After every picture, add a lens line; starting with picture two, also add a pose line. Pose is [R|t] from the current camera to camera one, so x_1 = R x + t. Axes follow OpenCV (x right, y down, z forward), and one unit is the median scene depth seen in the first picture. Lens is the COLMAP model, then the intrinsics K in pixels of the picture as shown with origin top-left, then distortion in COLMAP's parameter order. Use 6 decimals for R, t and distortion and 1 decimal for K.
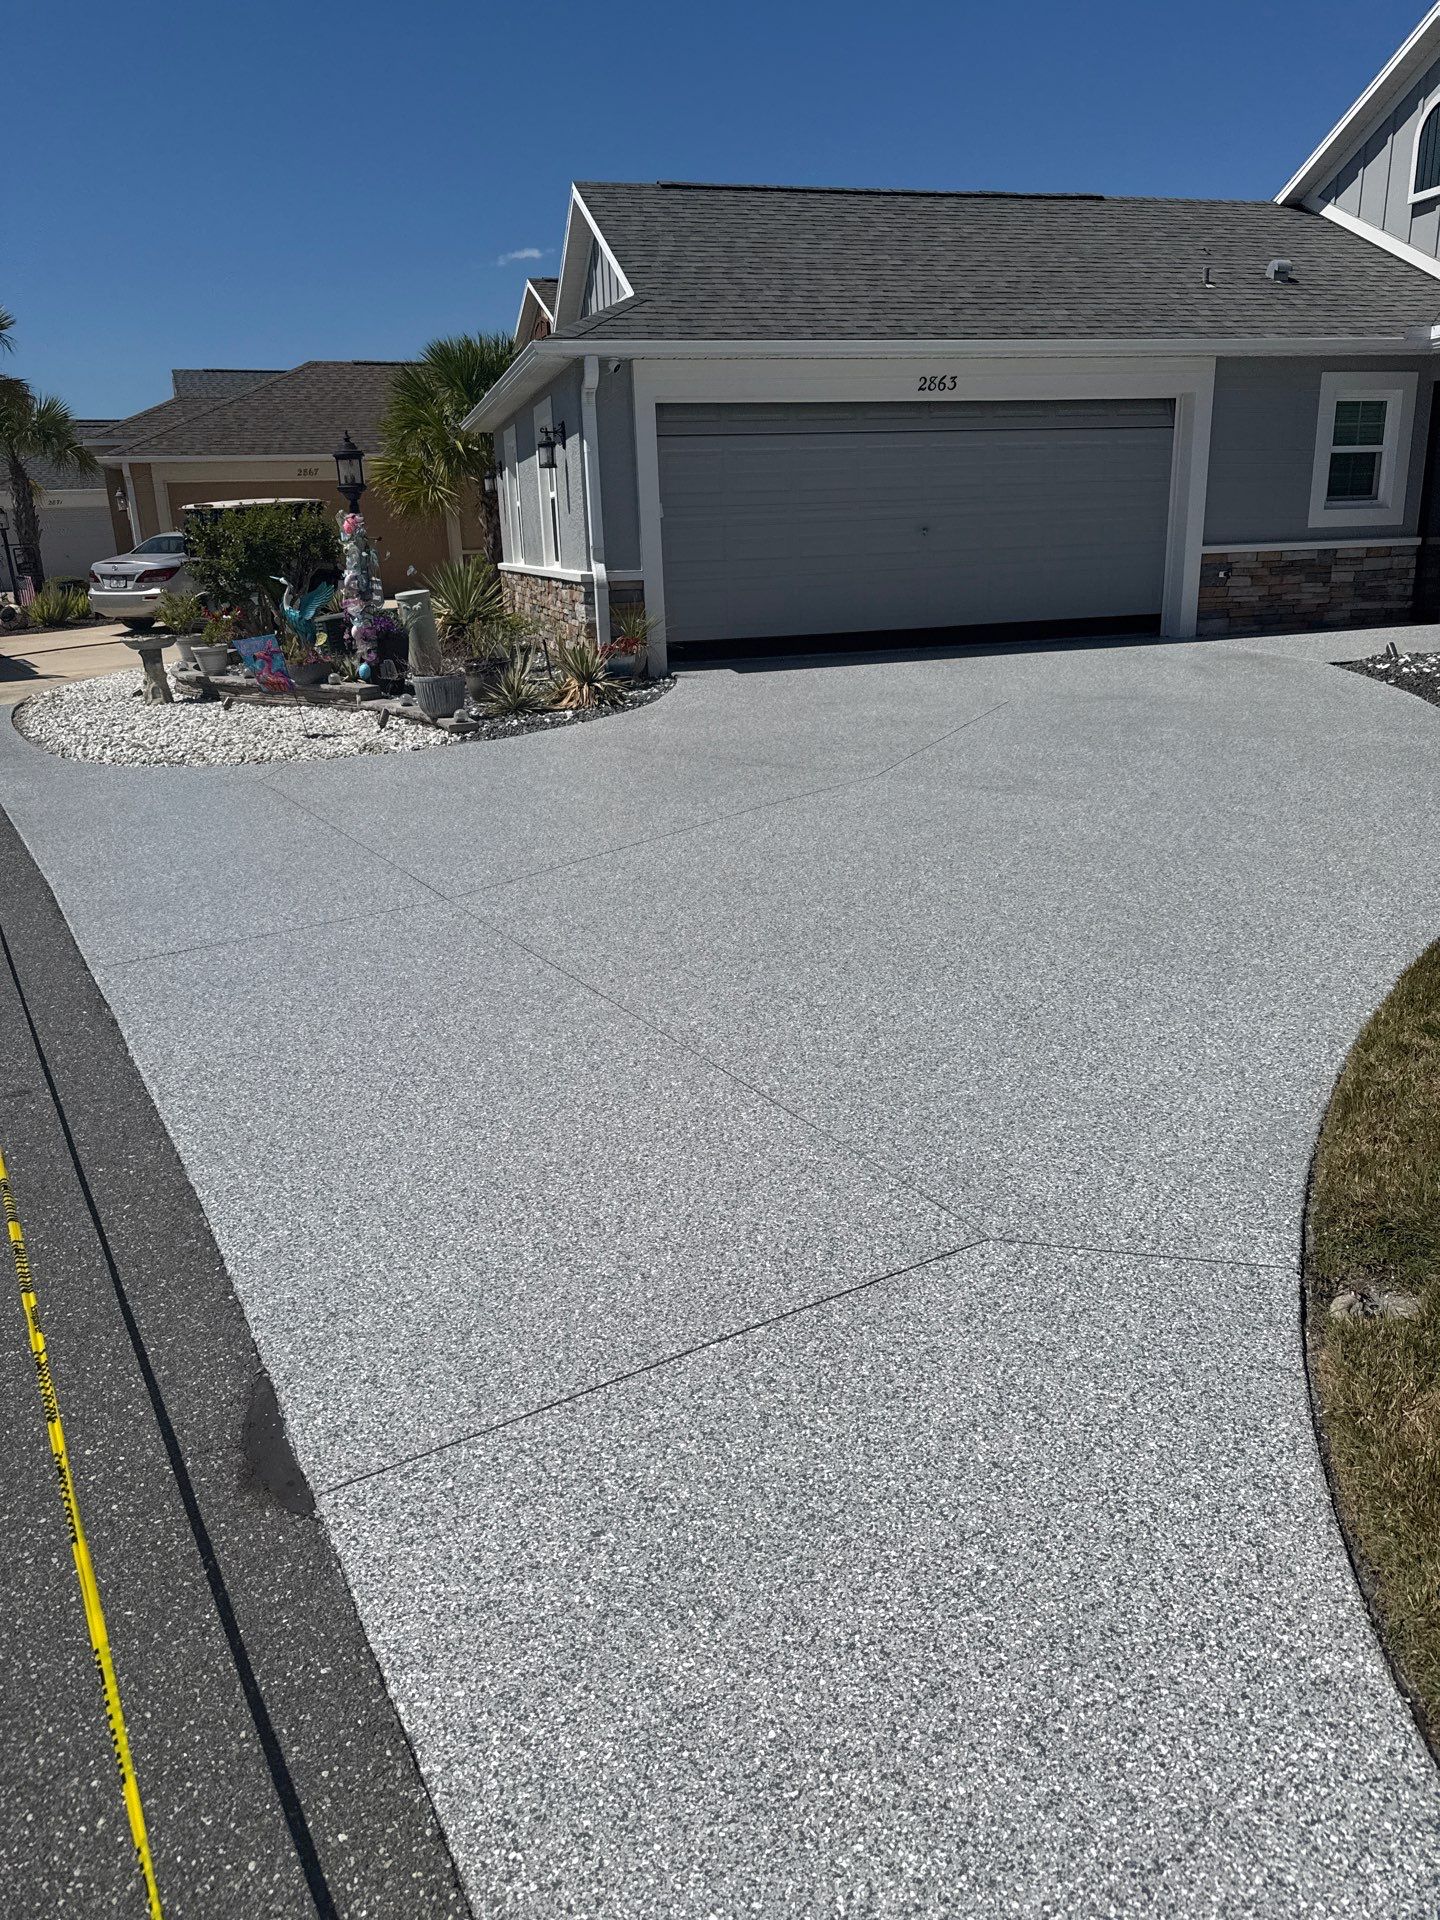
lens RADIAL K [[1307.8, 0, 720.0], [0, 1307.8, 960.0], [0, 0, 1]] dist [0.096182, -0.148769]
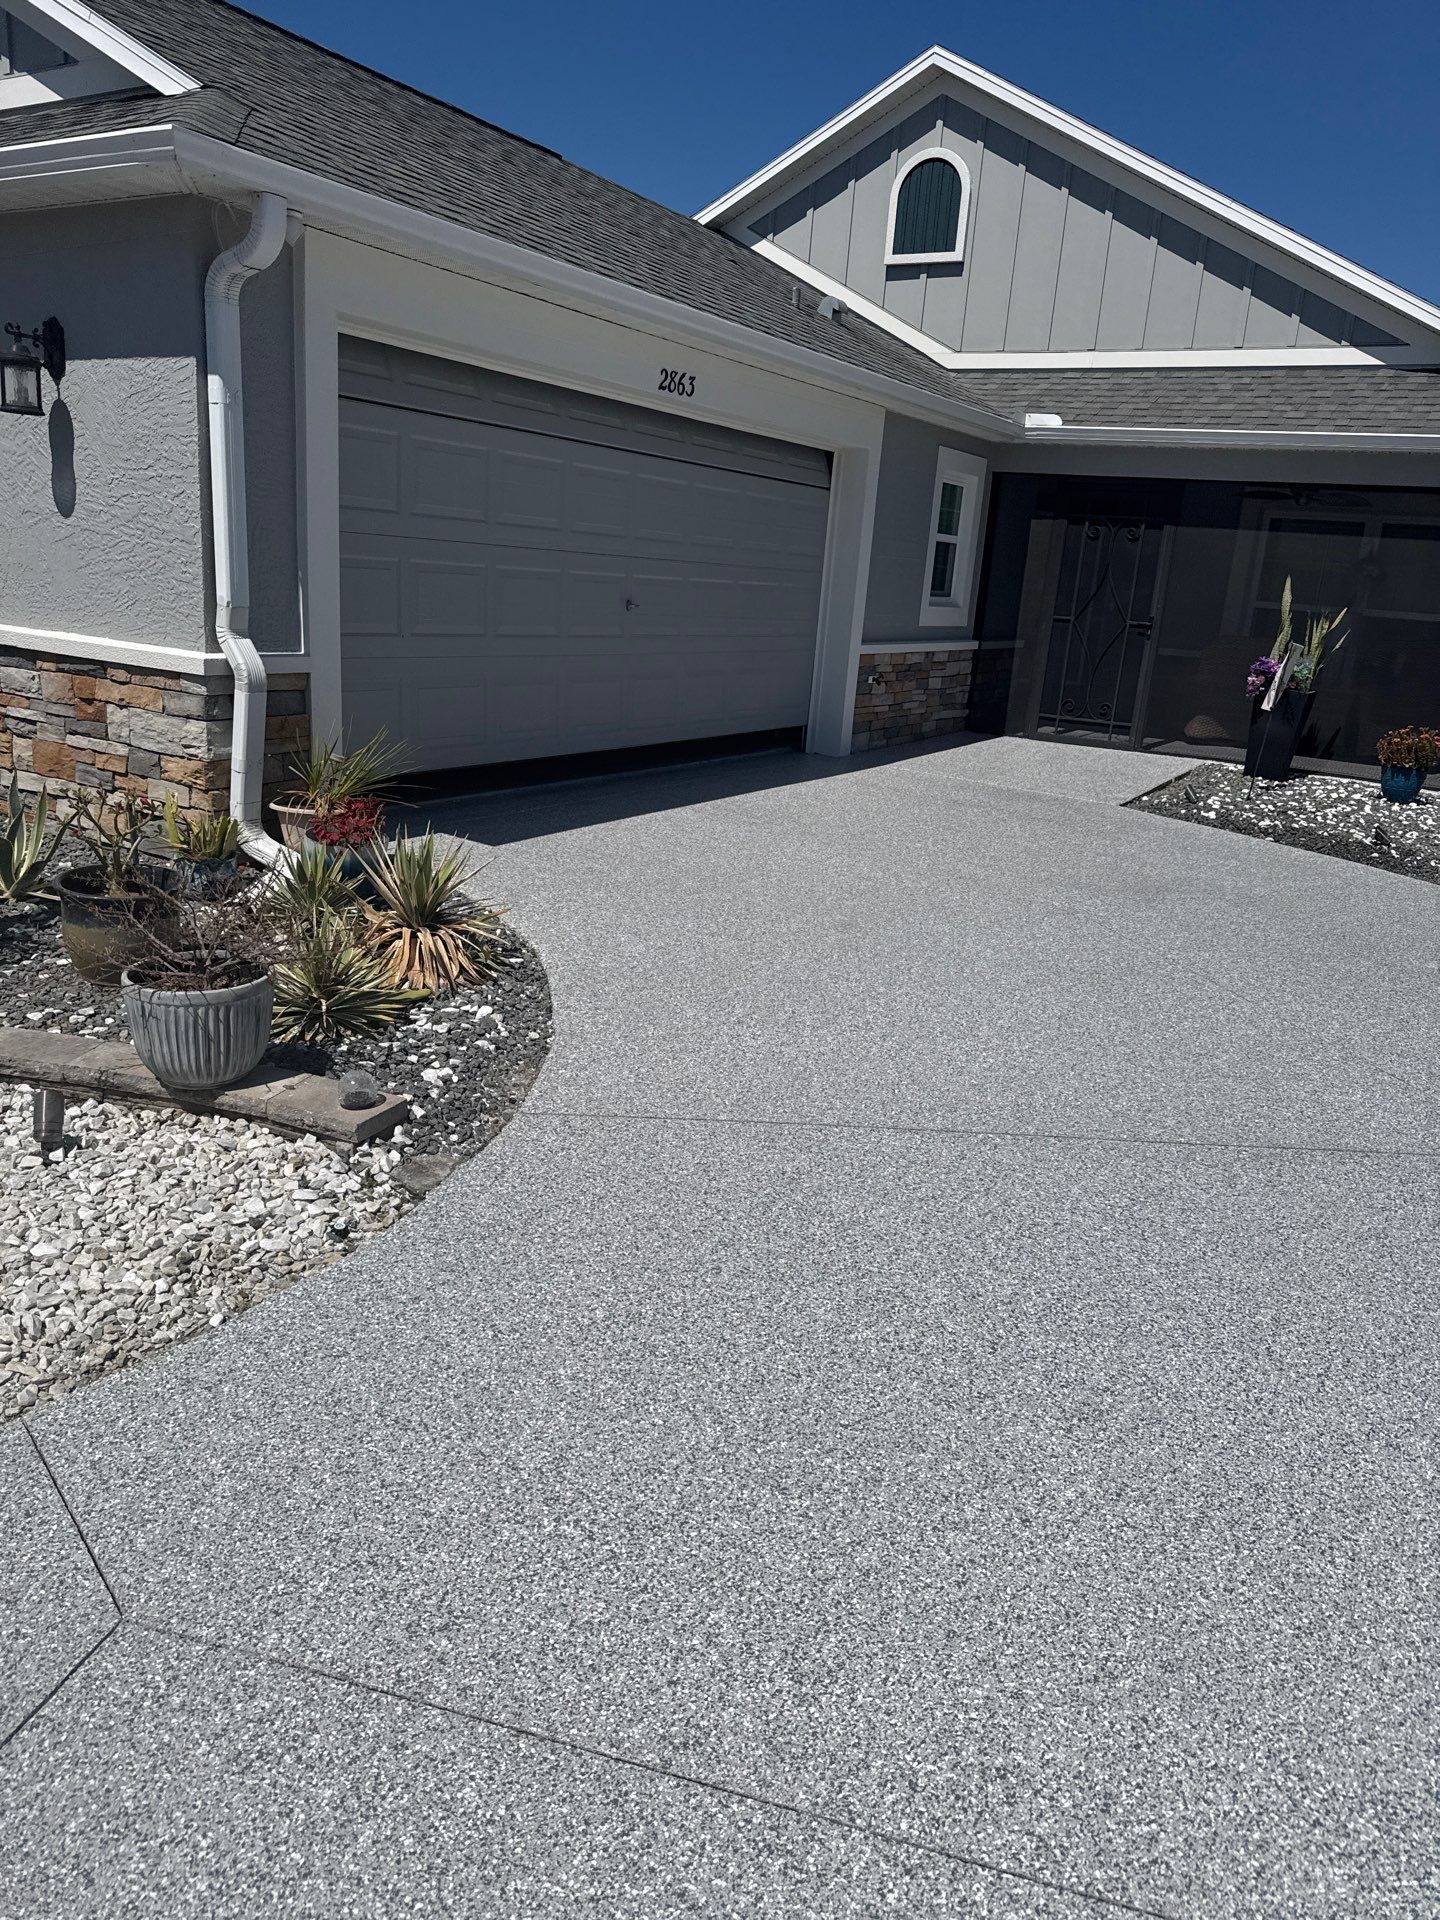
lens RADIAL K [[1351.4, 0, 720.0], [0, 1351.4, 960.0], [0, 0, 1]] dist [0.026783, -0.031750]
pose [[0.722385, -0.112713, 0.682243, -0.267261], [0.124962, 0.991661, 0.031517, -0.156227], [-0.680106, 0.062487, 0.730446, 0.465057]]
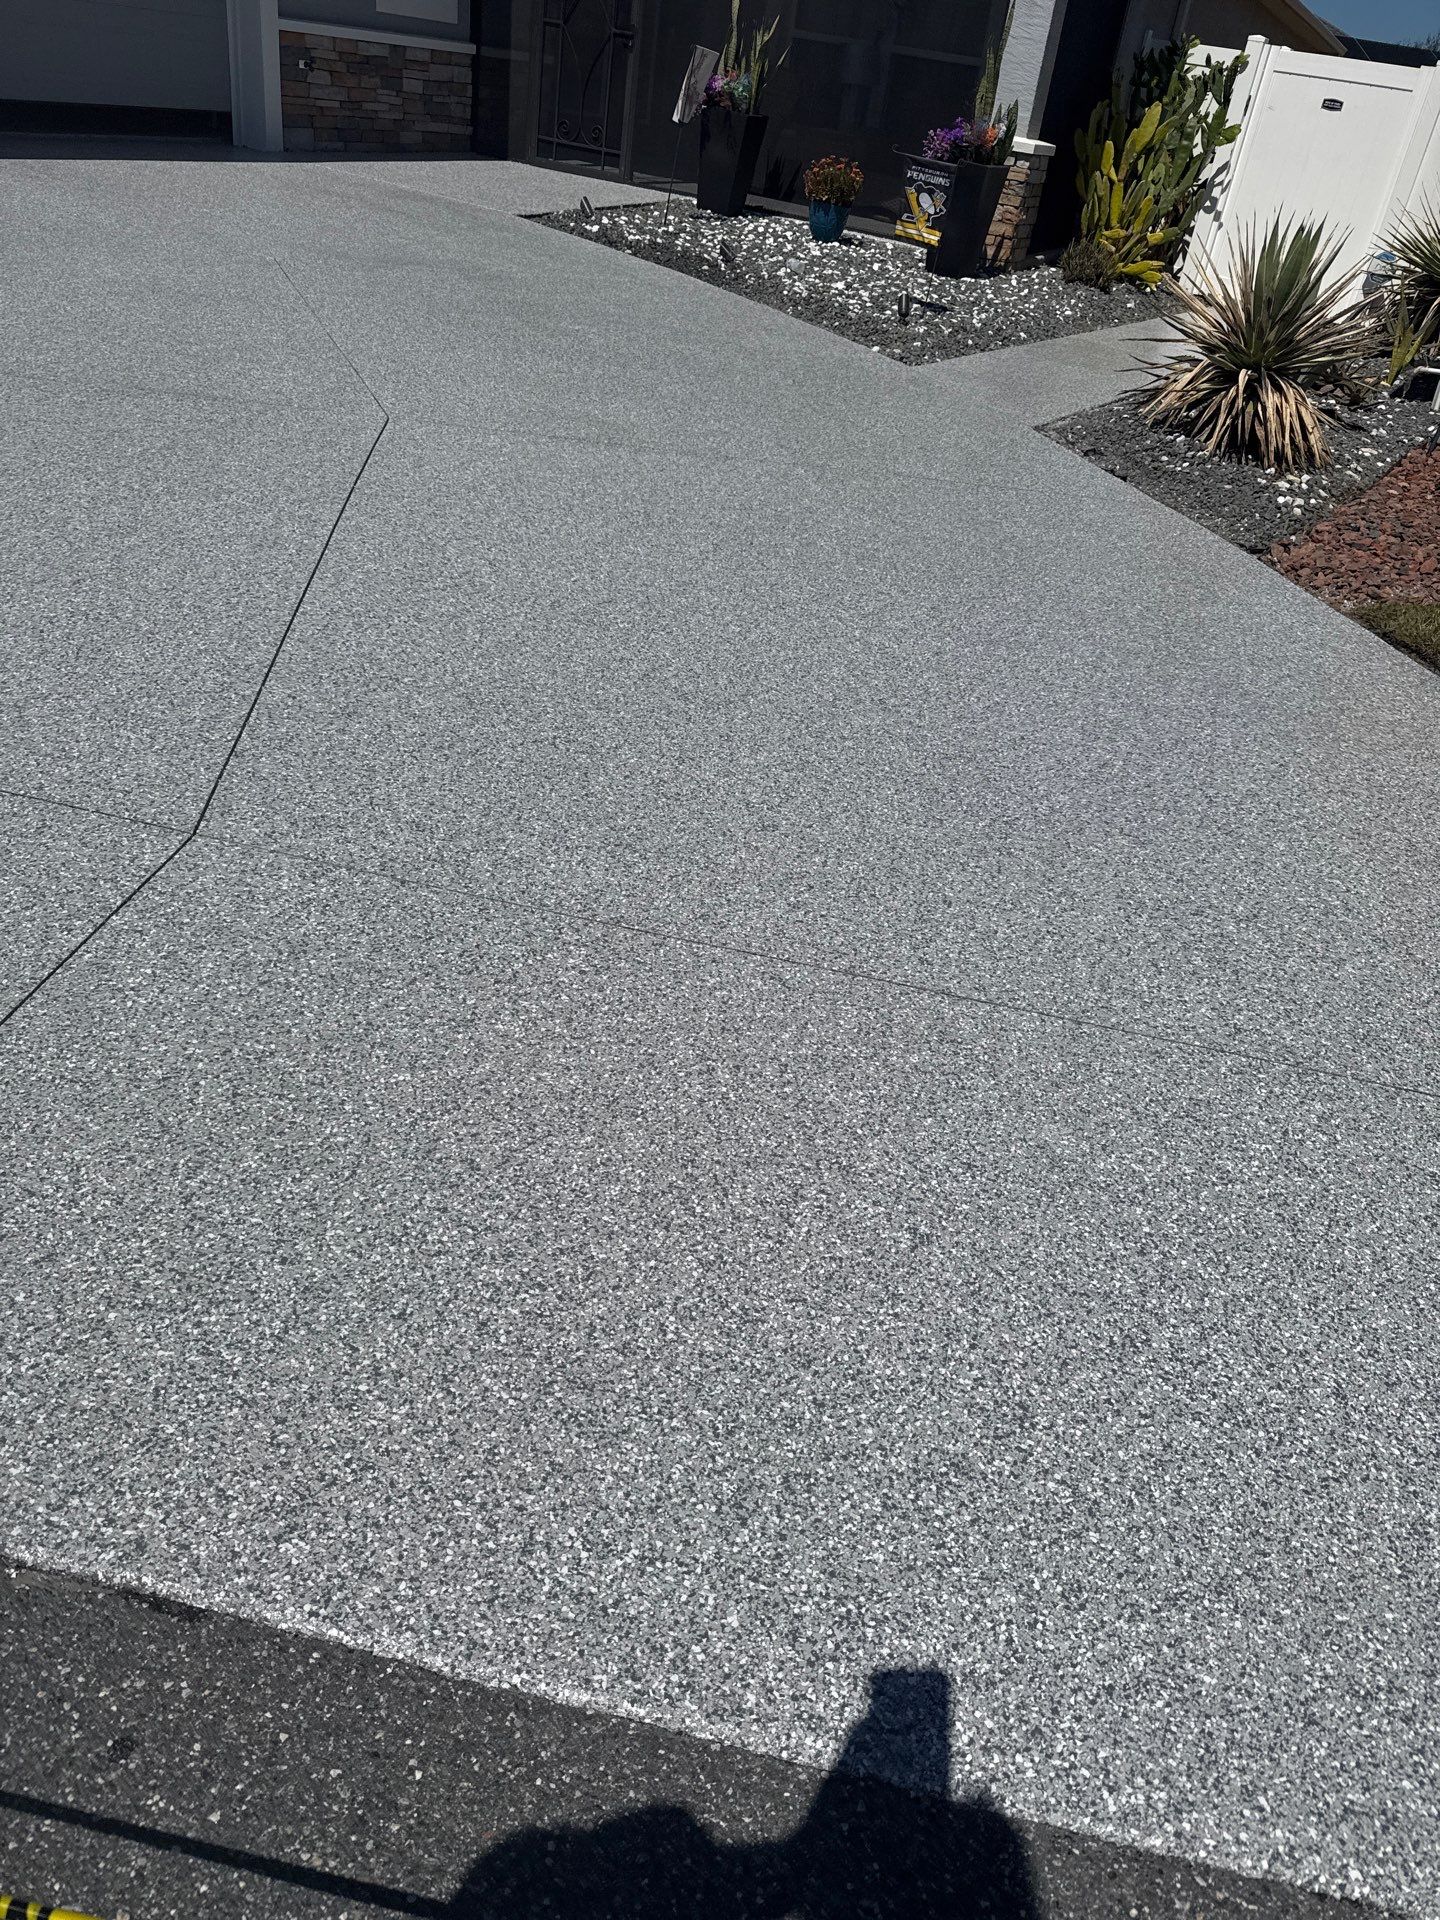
lens RADIAL K [[1351.4, 0, 720.0], [0, 1351.4, 960.0], [0, 0, 1]] dist [0.026783, -0.031750]
pose [[0.642378, -0.320628, 0.696095, -0.177295], [0.083044, 0.932053, 0.352677, -0.064028], [-0.761876, -0.168745, 0.625356, 0.234287]]
